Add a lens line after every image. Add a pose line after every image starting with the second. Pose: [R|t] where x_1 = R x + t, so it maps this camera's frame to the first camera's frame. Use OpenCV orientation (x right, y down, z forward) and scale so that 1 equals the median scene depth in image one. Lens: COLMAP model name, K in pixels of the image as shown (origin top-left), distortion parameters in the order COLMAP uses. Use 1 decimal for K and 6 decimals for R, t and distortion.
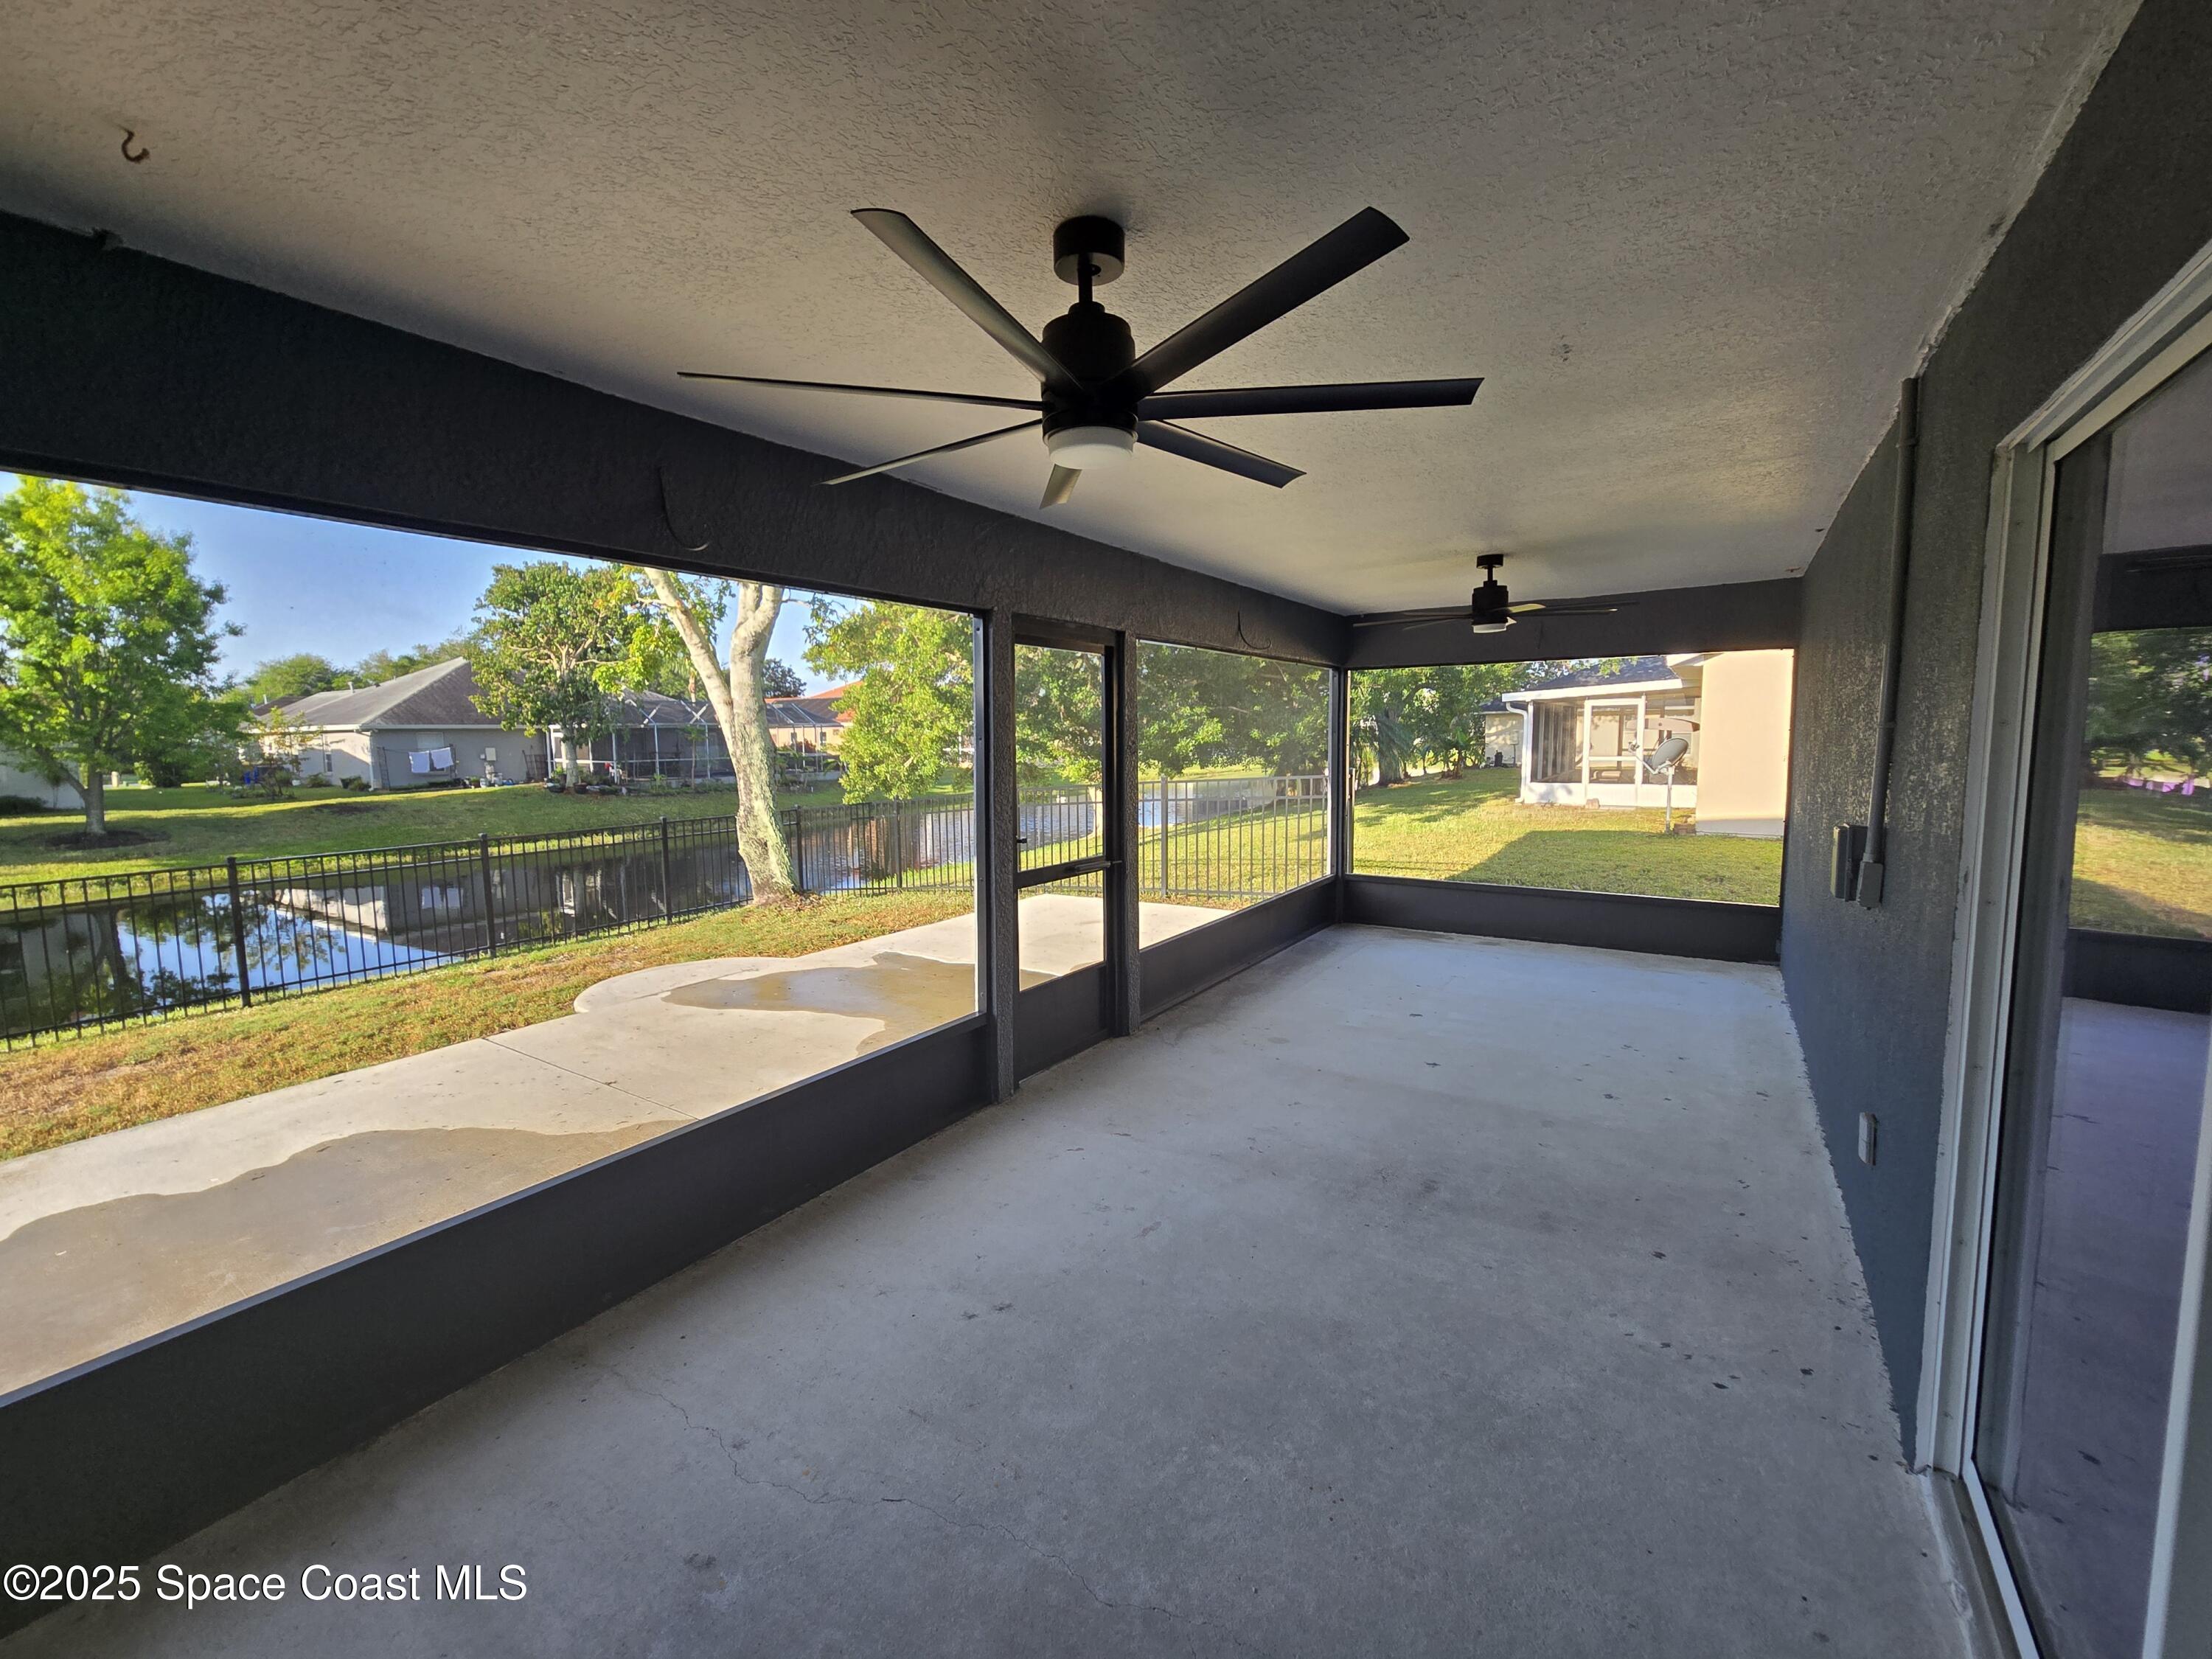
lens RADIAL K [[914.3, 0, 1101.0], [0, 914.3, 816.9], [0, 0, 1]] dist [-0.003984, 0.001061]
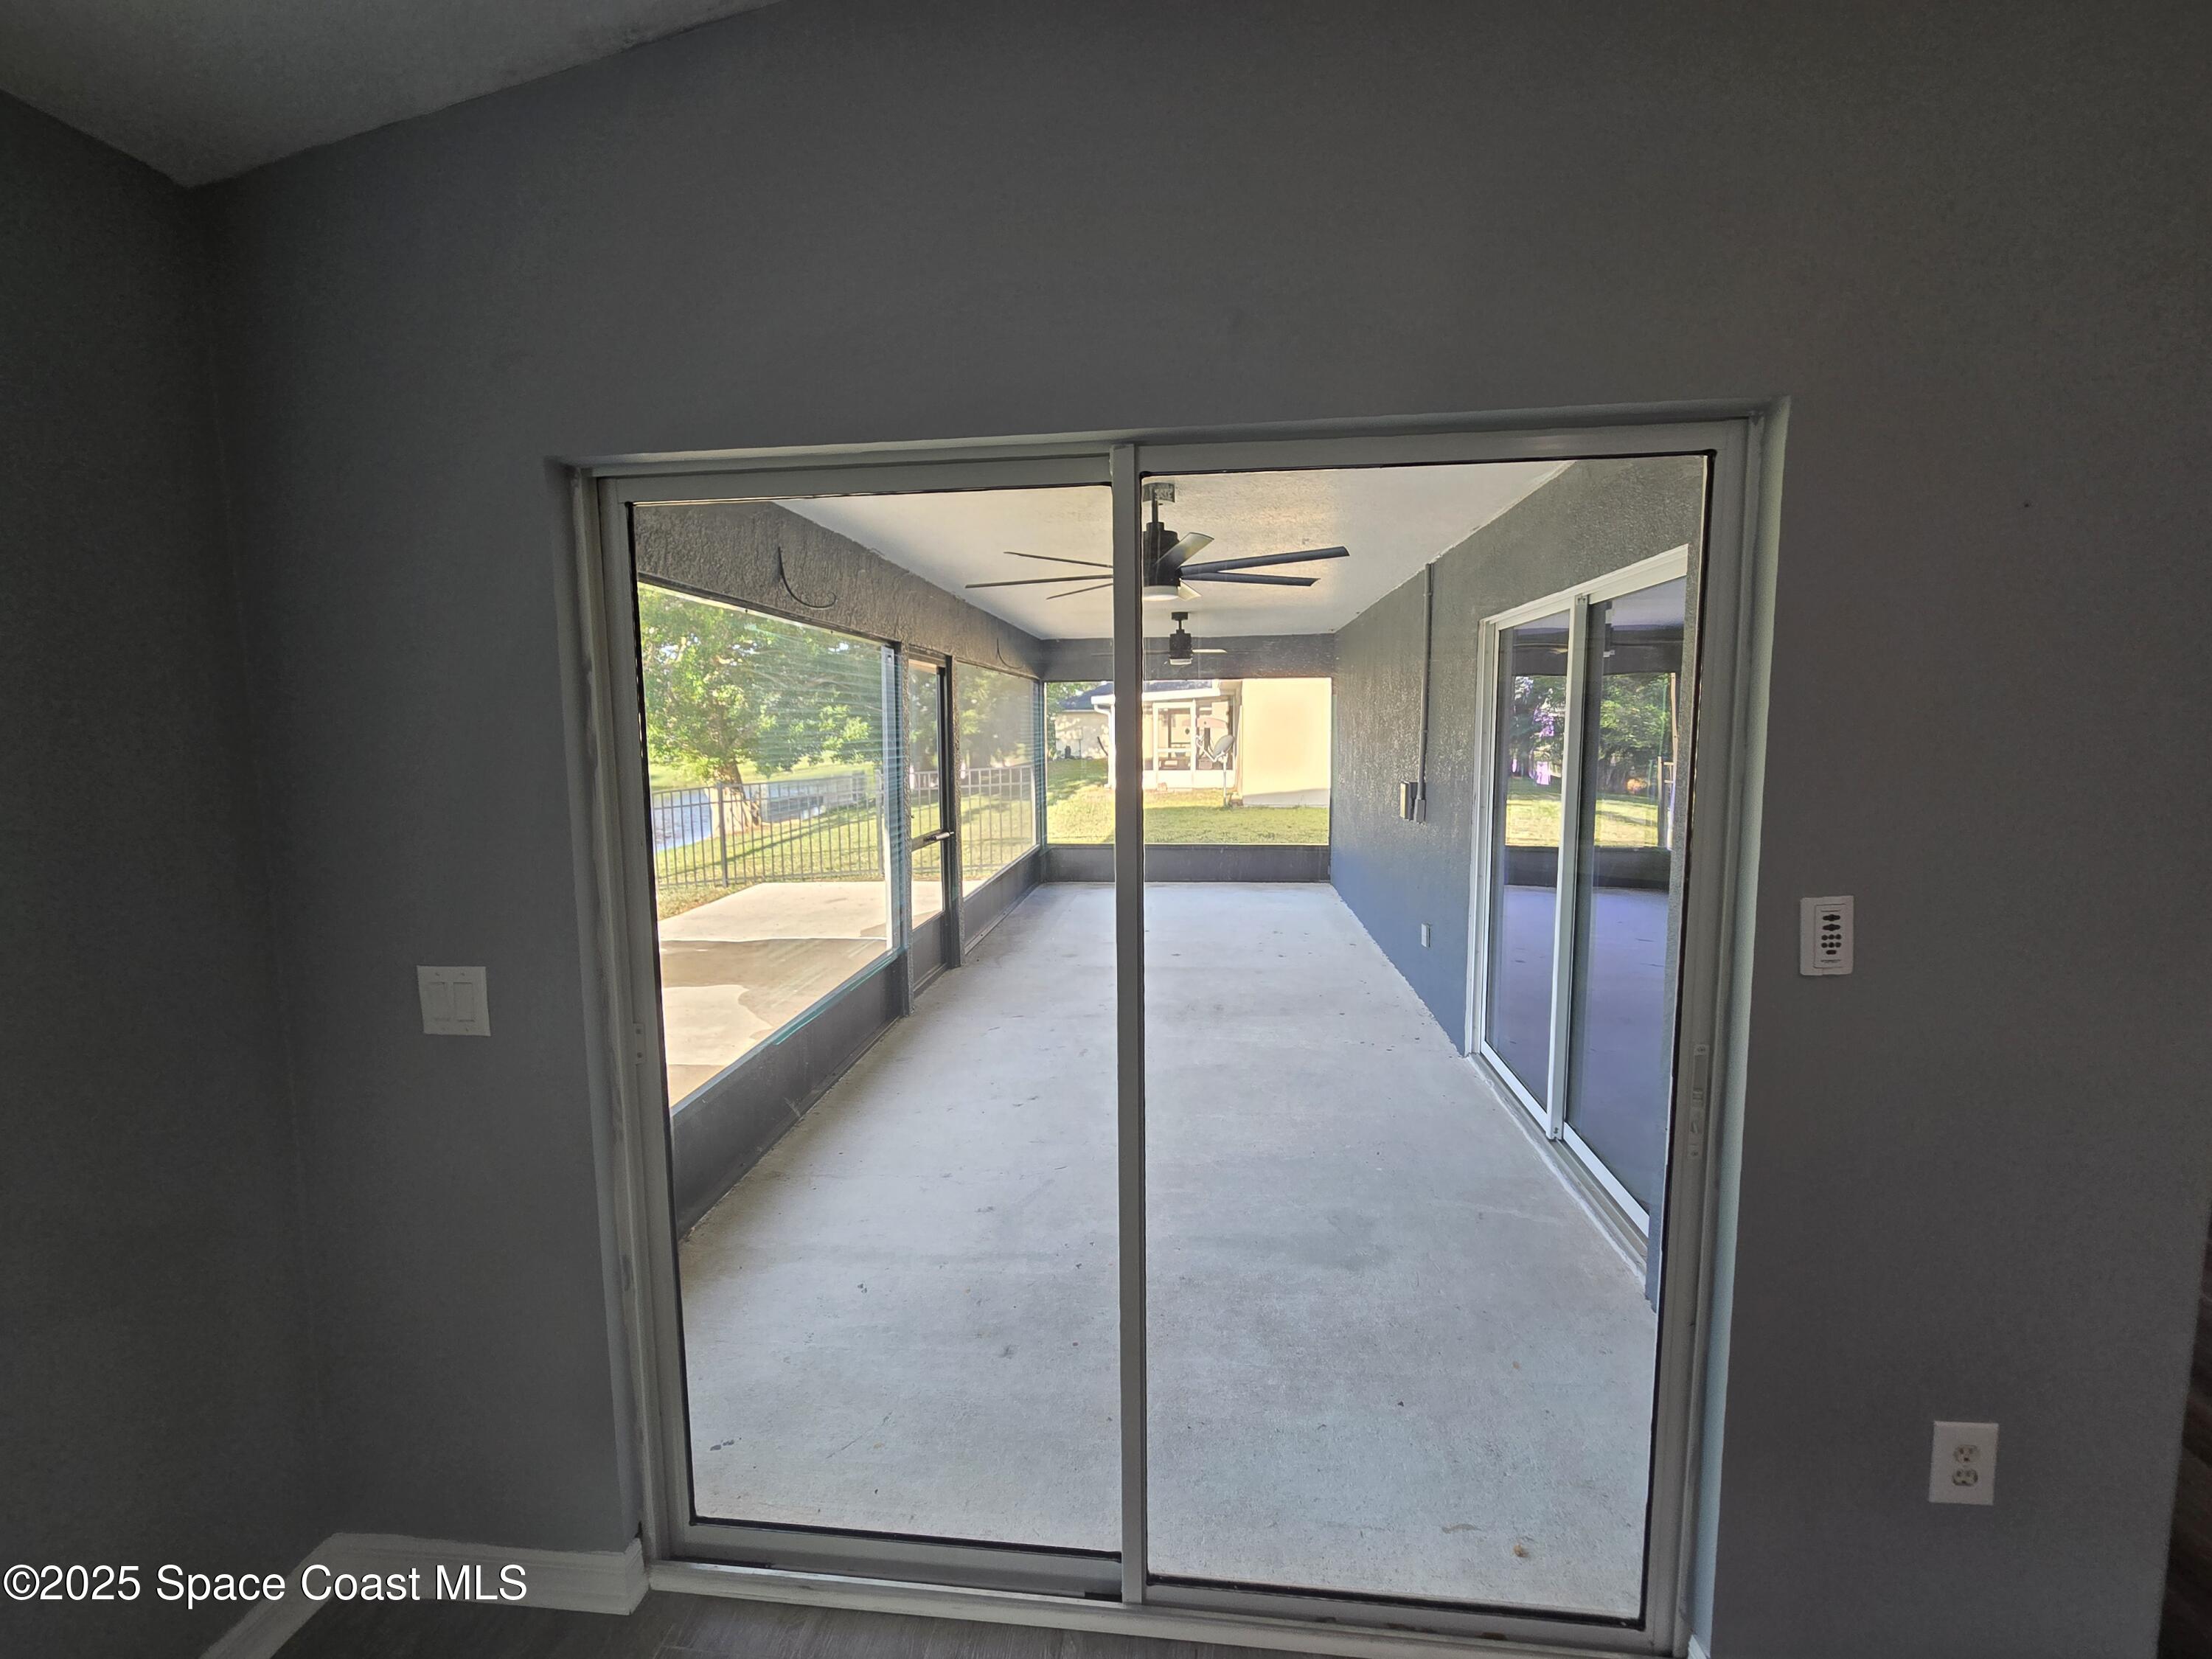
lens RADIAL K [[914.3, 0, 1100.1], [0, 914.3, 822.3], [0, 0, 1]] dist [-0.003984, 0.001061]
pose [[0.889864, -0.047431, 0.453754, -0.333622], [0.042652, 0.998874, 0.020768, 0.013667], [-0.454228, 0.000873, 0.890885, -0.224745]]
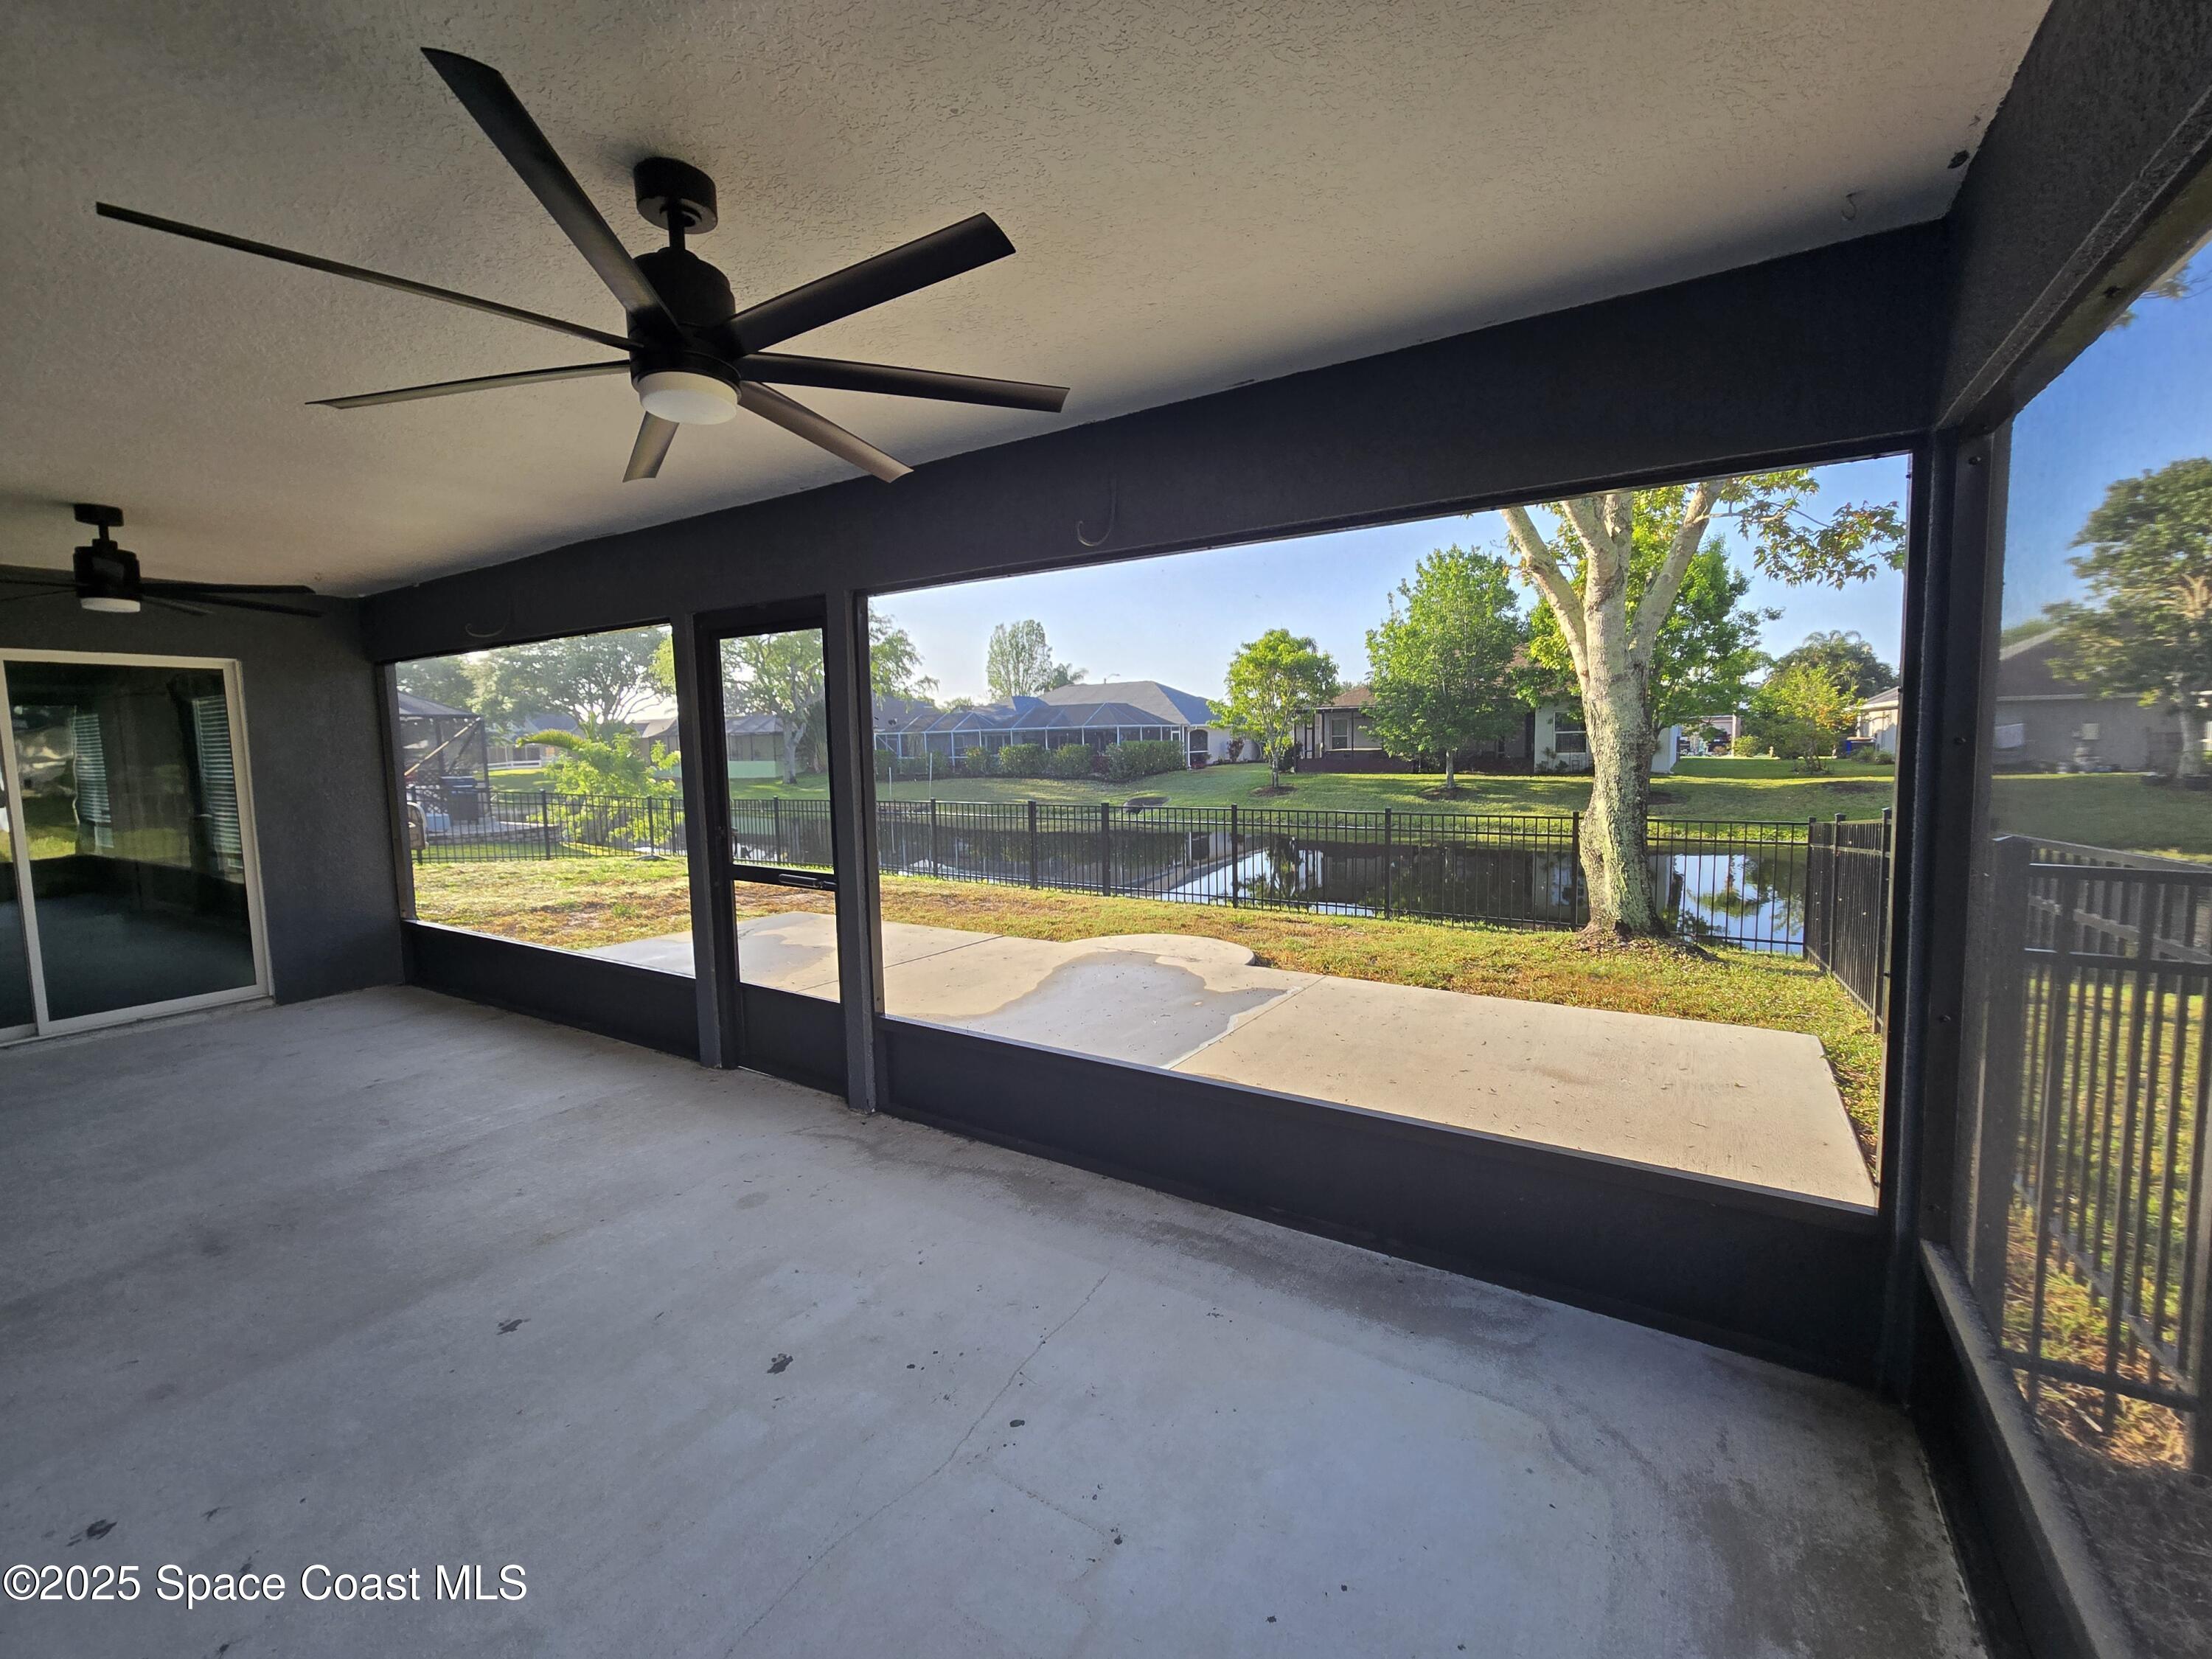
lens RADIAL K [[914.3, 0, 1114.5], [0, 914.3, 833.1], [0, 0, 1]] dist [-0.003984, 0.001061]
pose [[0.028359, 0.116427, -0.992794, 0.708070], [-0.070723, 0.990938, 0.114190, -0.091675], [0.997093, 0.066975, 0.036336, 1.056655]]
